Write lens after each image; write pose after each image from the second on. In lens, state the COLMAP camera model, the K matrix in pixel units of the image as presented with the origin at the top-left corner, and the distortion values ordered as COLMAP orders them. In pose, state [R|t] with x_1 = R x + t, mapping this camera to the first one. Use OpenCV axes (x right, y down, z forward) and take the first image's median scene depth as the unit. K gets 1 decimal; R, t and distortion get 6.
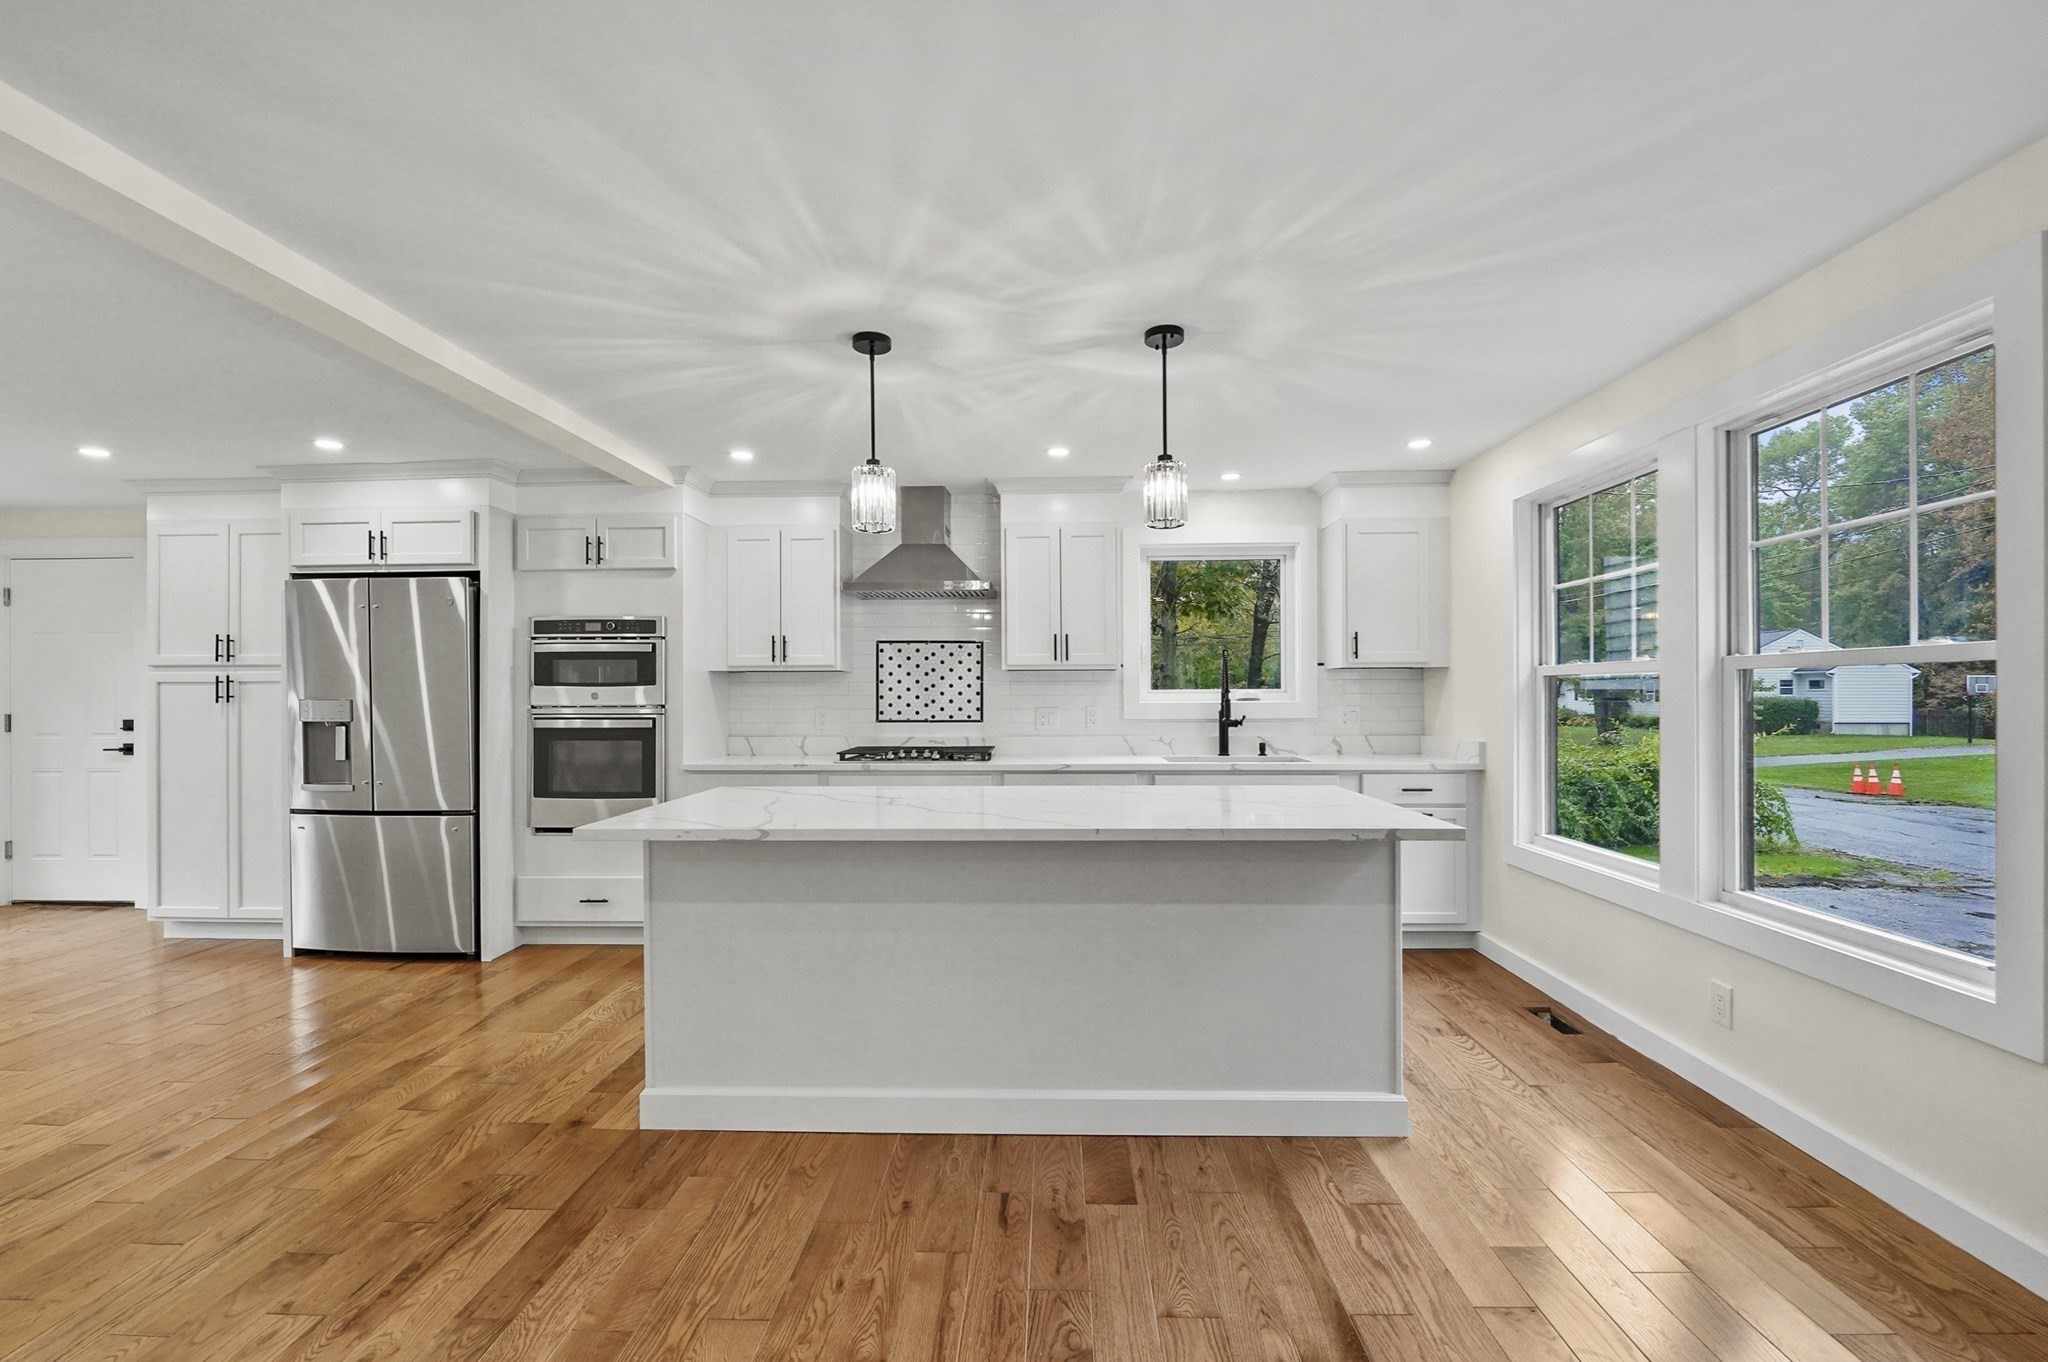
lens RADIAL K [[852.3, 0, 1028.1], [0, 852.3, 694.5], [0, 0, 1]] dist [-0.007730, -0.002744]
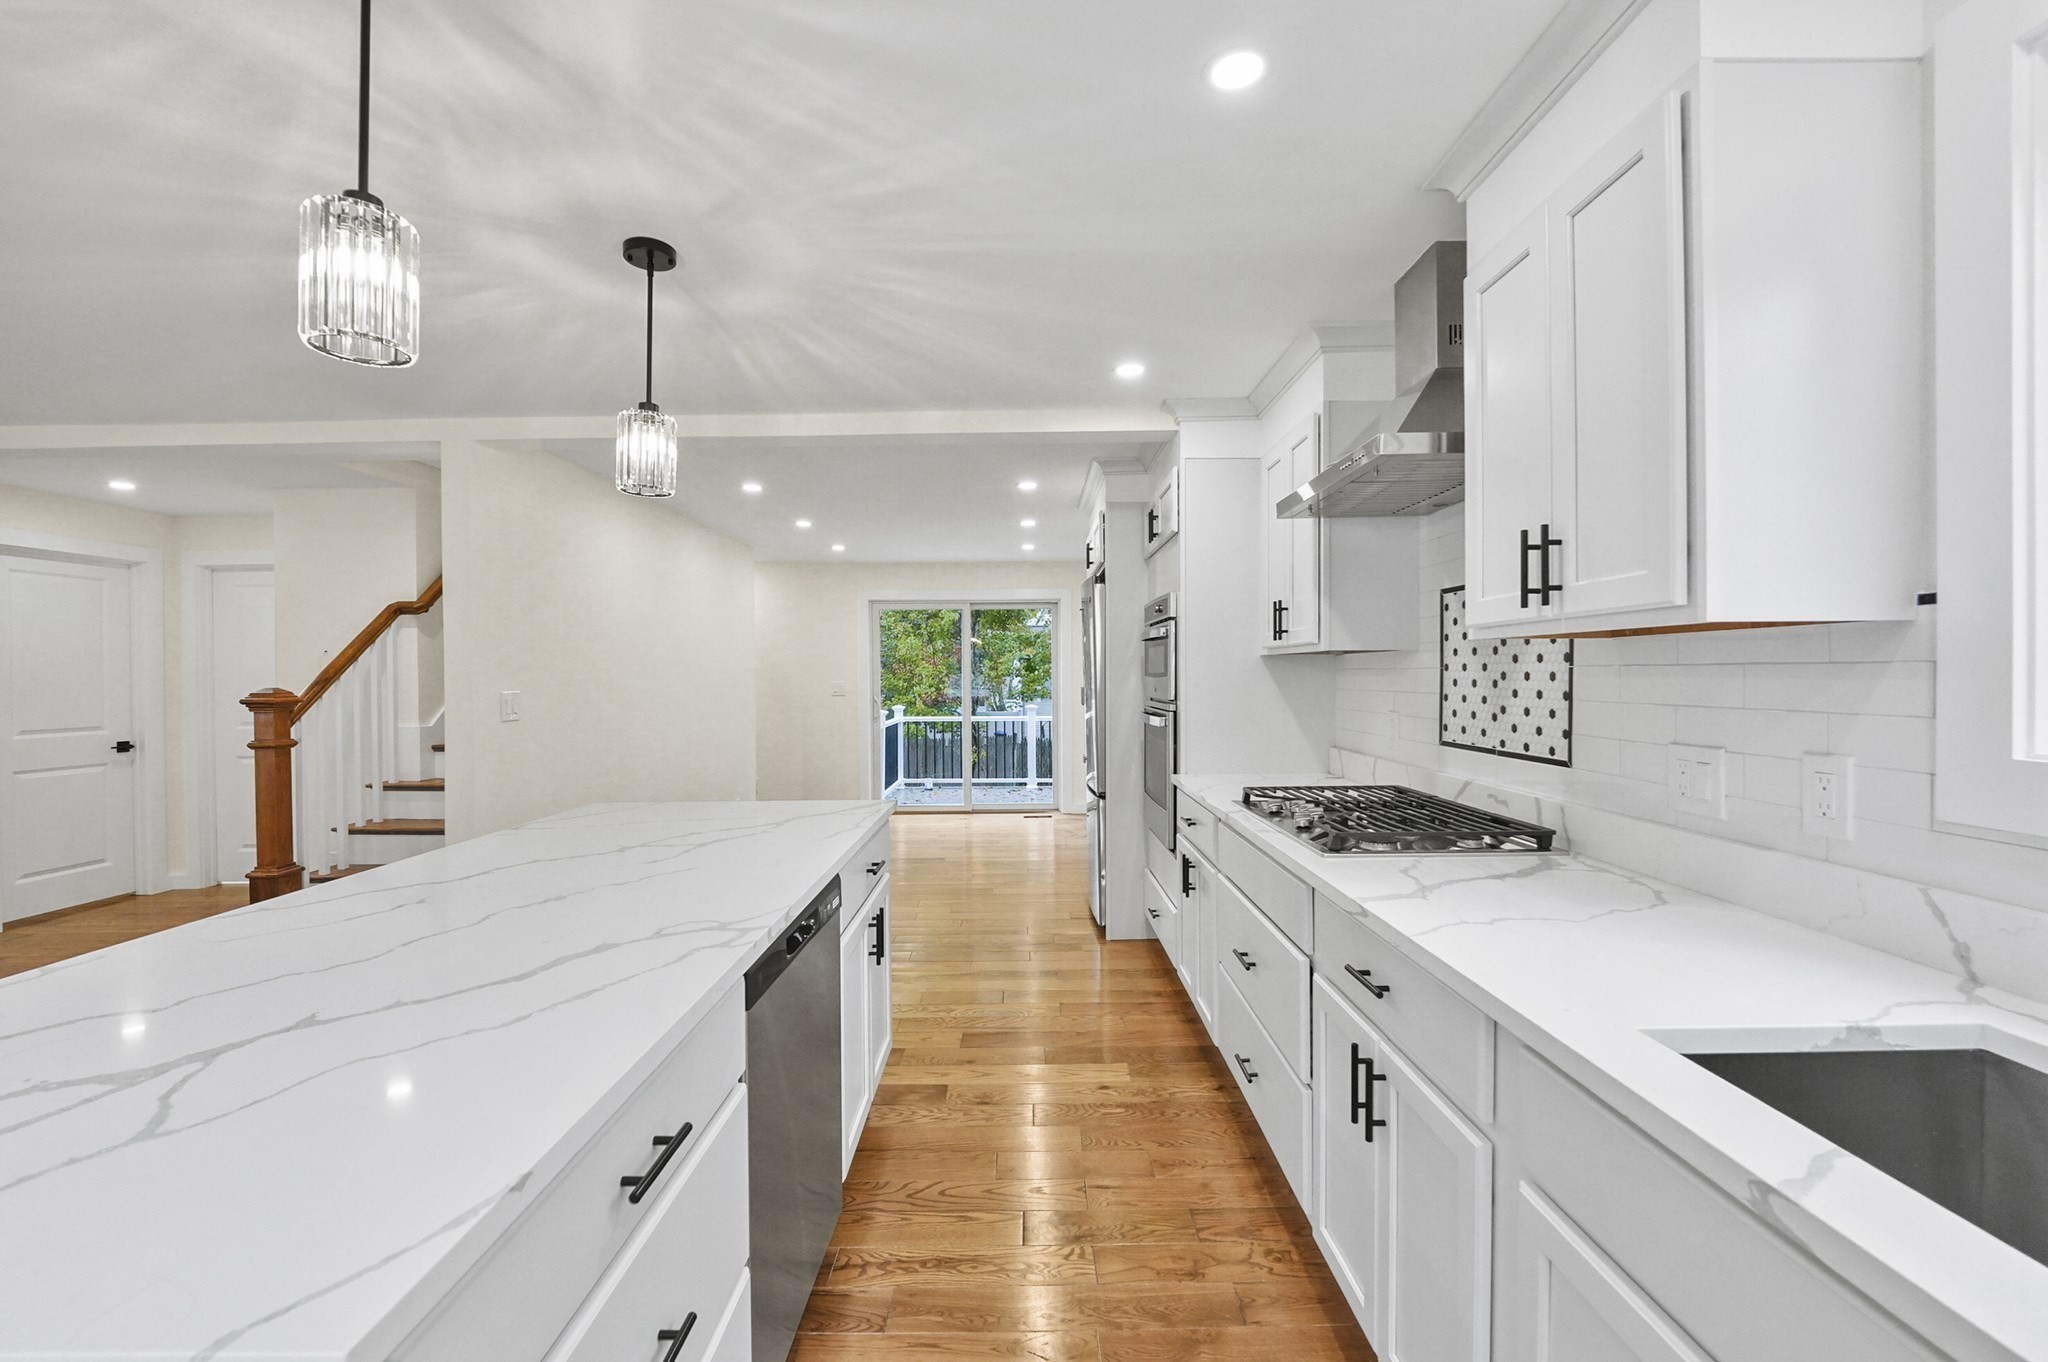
lens RADIAL K [[852.3, 0, 1024.1], [0, 852.3, 685.4], [0, 0, 1]] dist [-0.007730, -0.002744]
pose [[0.032253, 0.017115, -0.999333, 0.384527], [0.008229, 0.999815, 0.017389, -0.017434], [0.999446, -0.008784, 0.032106, 0.824861]]
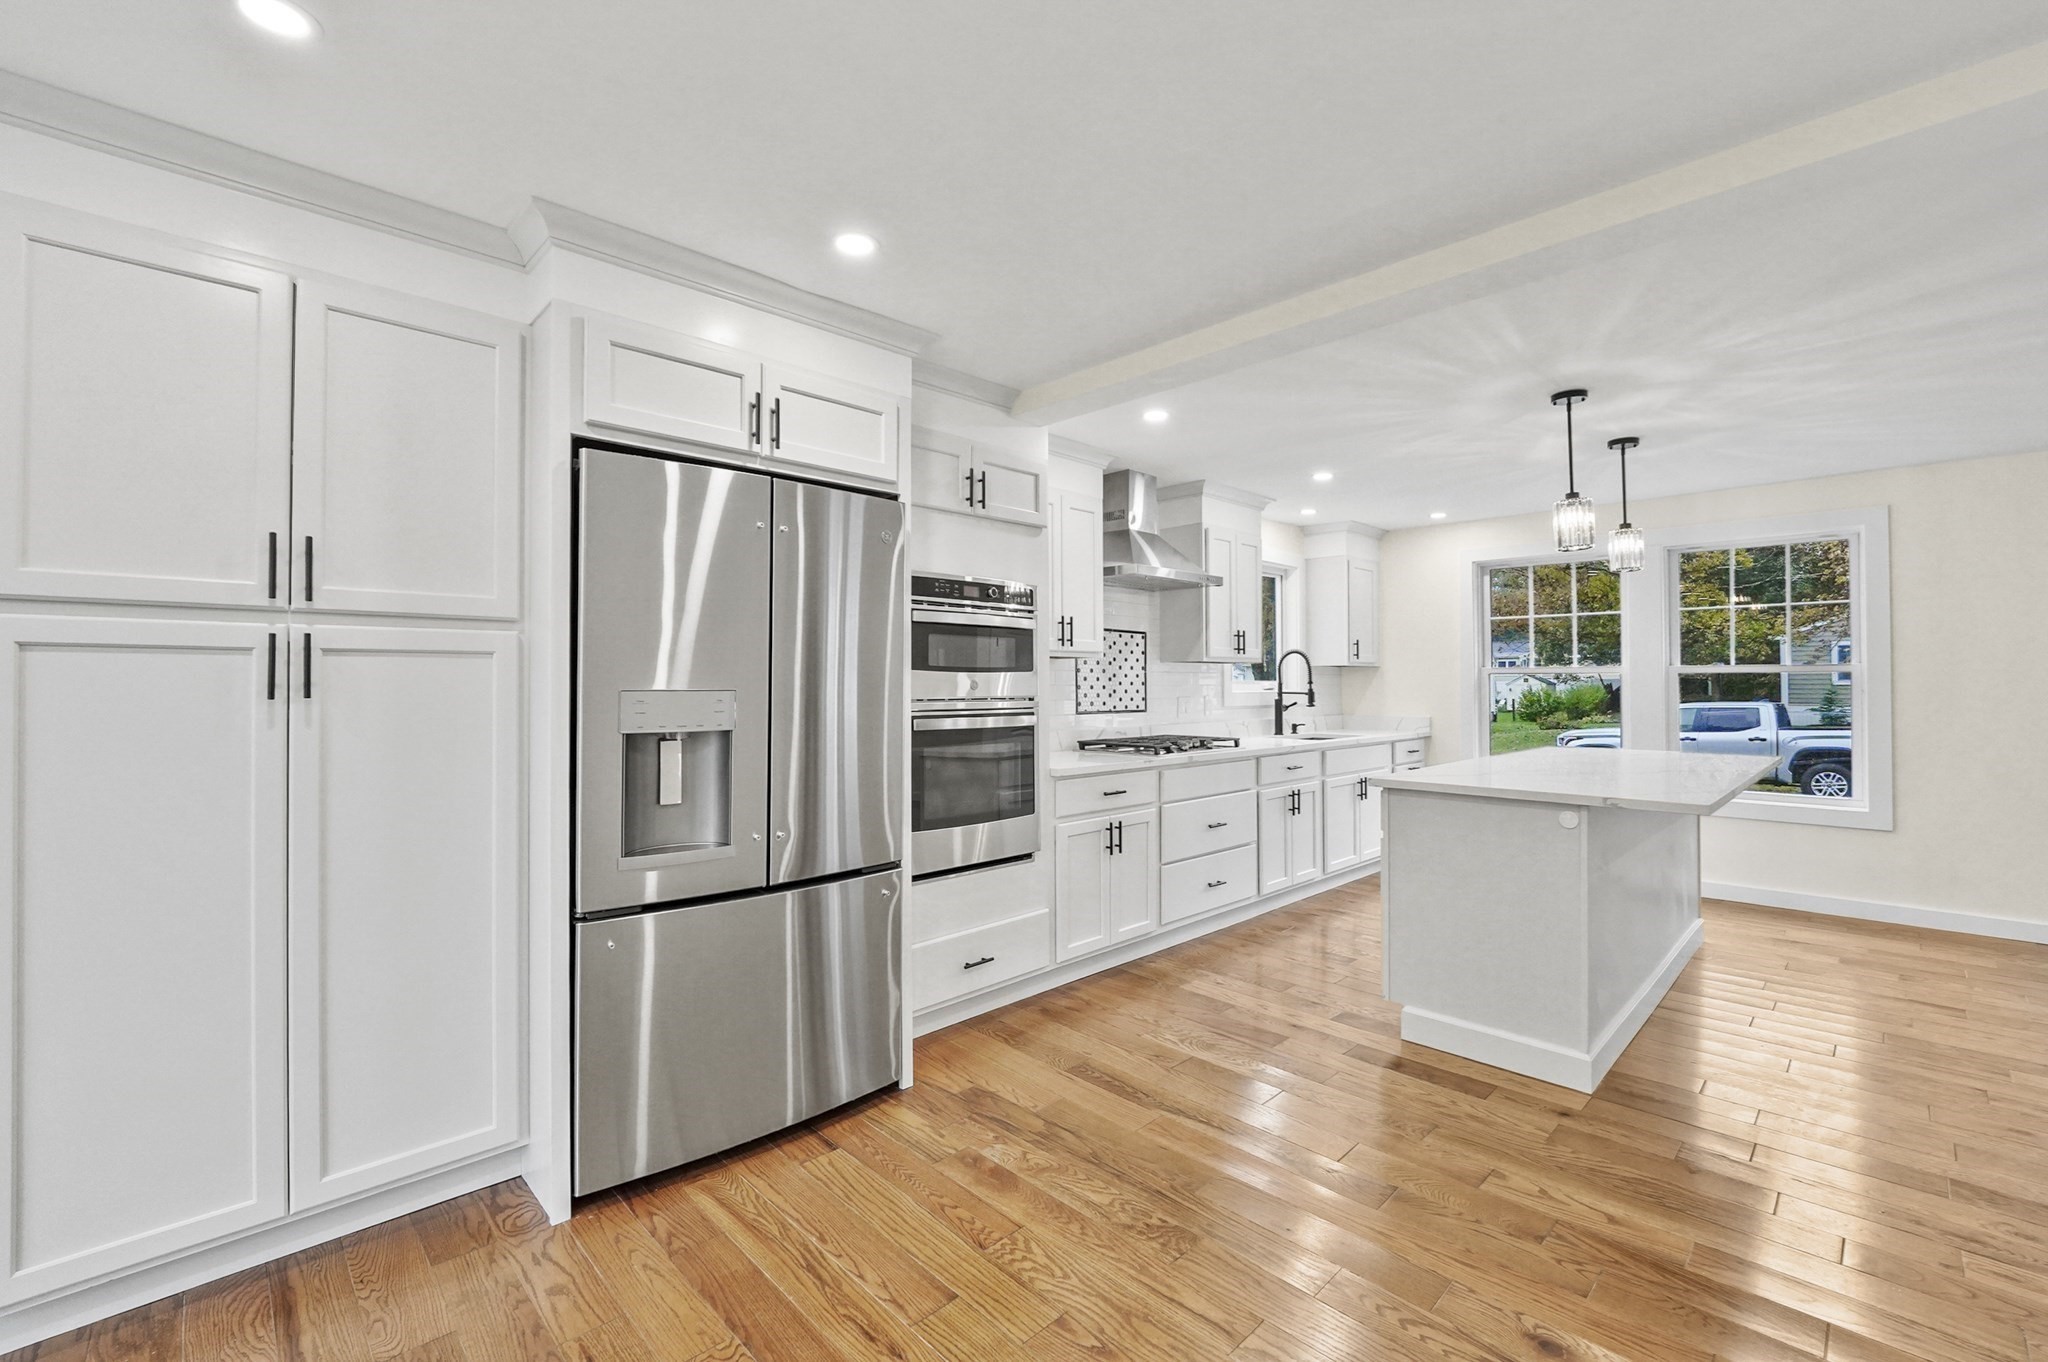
lens RADIAL K [[852.3, 0, 1024.6], [0, 852.3, 675.3], [0, 0, 1]] dist [-0.007730, -0.002744]
pose [[0.696294, 0.010755, 0.717676, -1.001495], [-0.002796, 0.999921, -0.012272, 0.001975], [-0.717751, 0.006539, 0.696269, 0.448558]]
